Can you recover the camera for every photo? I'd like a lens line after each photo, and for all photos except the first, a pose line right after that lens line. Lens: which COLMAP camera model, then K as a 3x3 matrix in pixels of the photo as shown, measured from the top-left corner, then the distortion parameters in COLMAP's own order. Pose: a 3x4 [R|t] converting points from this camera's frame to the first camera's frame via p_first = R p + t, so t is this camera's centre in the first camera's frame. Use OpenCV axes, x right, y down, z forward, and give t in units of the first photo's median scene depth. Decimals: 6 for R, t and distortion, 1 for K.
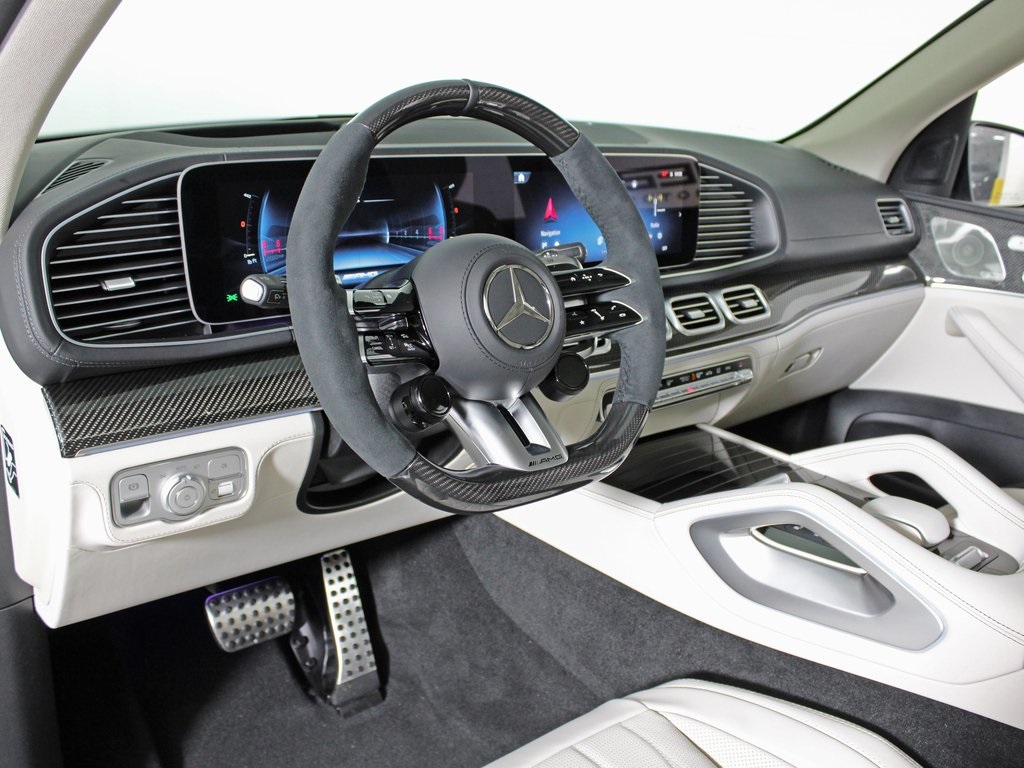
lens RADIAL K [[956.9, 0, 512.0], [0, 956.9, 384.0], [0, 0, 1]] dist [-0.180600, 0.156262]
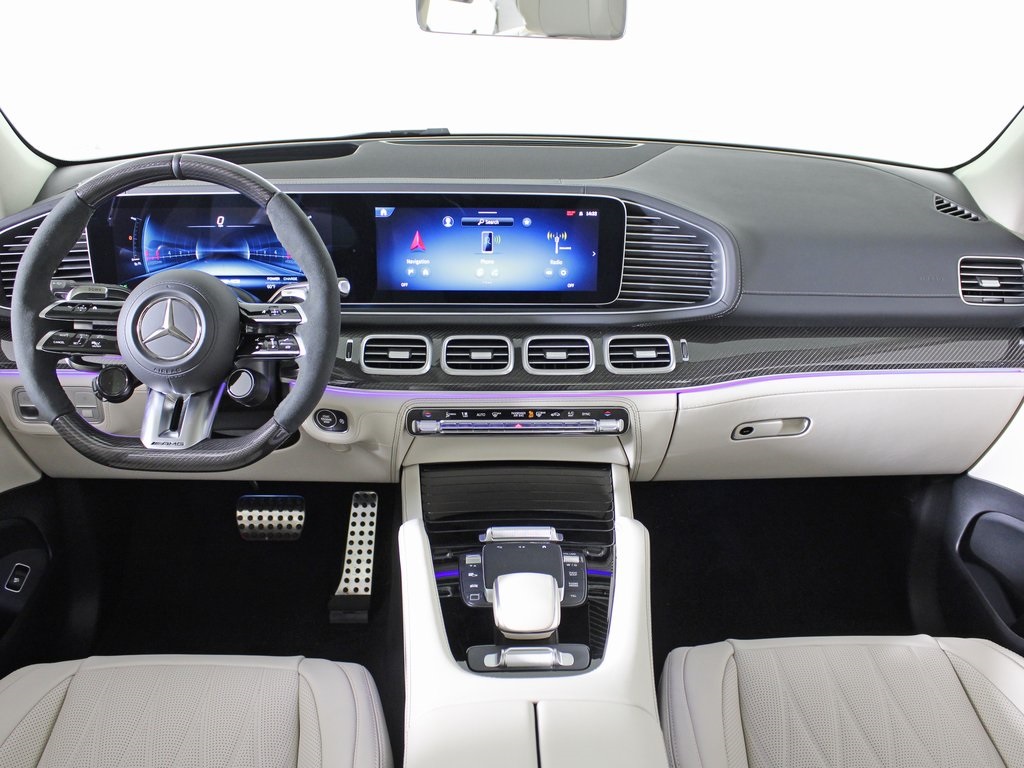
lens RADIAL K [[956.9, 0, 512.0], [0, 956.9, 384.0], [0, 0, 1]] dist [-0.180600, 0.156262]
pose [[0.789429, 0.201350, -0.579879, 0.747497], [-0.165712, 0.979503, 0.114515, -0.150851], [0.591051, 0.005692, 0.806614, 0.143564]]
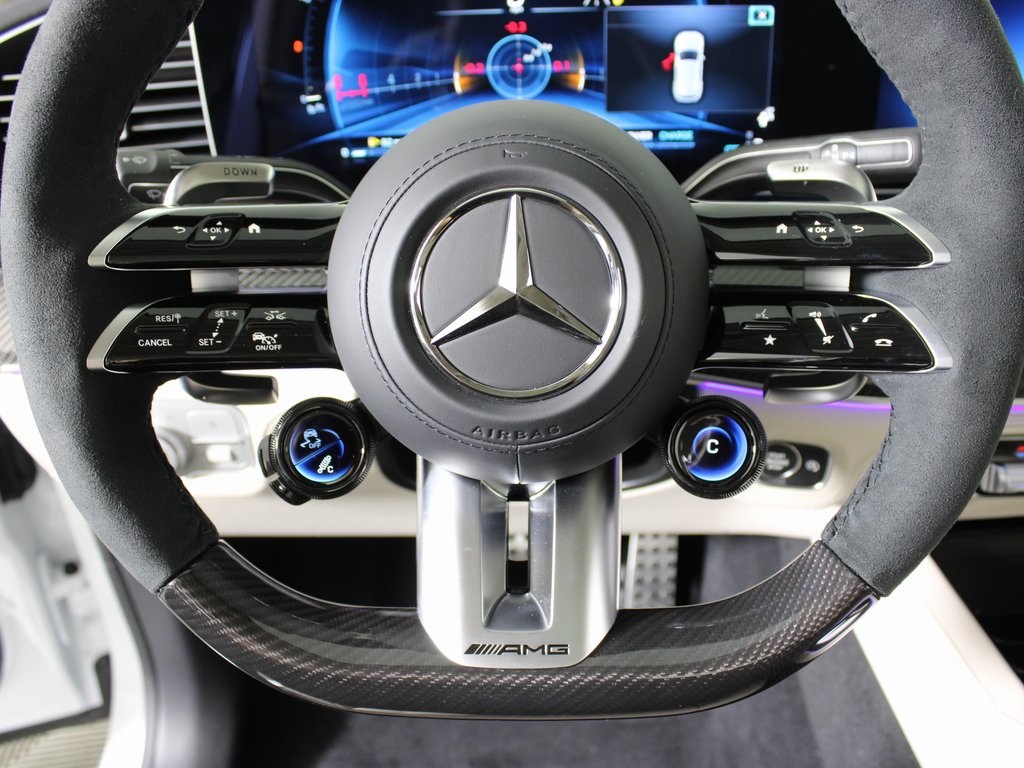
lens RADIAL K [[956.9, 0, 512.0], [0, 956.9, 384.0], [0, 0, 1]] dist [-0.180600, 0.156262]
pose [[0.751908, 0.264384, -0.603934, 0.168826], [-0.133665, 0.958176, 0.253046, -0.094419], [0.645576, -0.109543, 0.755799, 0.439538]]
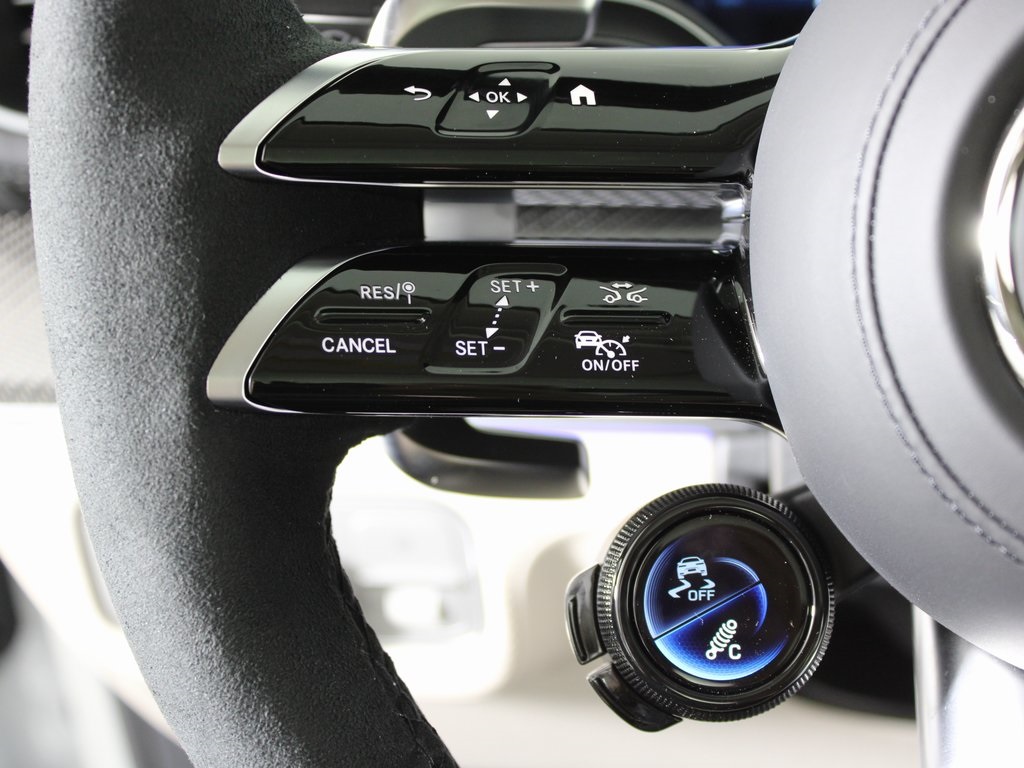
lens RADIAL K [[1786.5, 0, 512.0], [0, 1786.5, 384.0], [0, 0, 1]] dist [-0.020614, -0.046699]
pose [[0.607300, 0.242197, -0.756655, 0.109277], [-0.113450, 0.969076, 0.219135, -0.070654], [0.786331, -0.047238, 0.615997, 0.453509]]
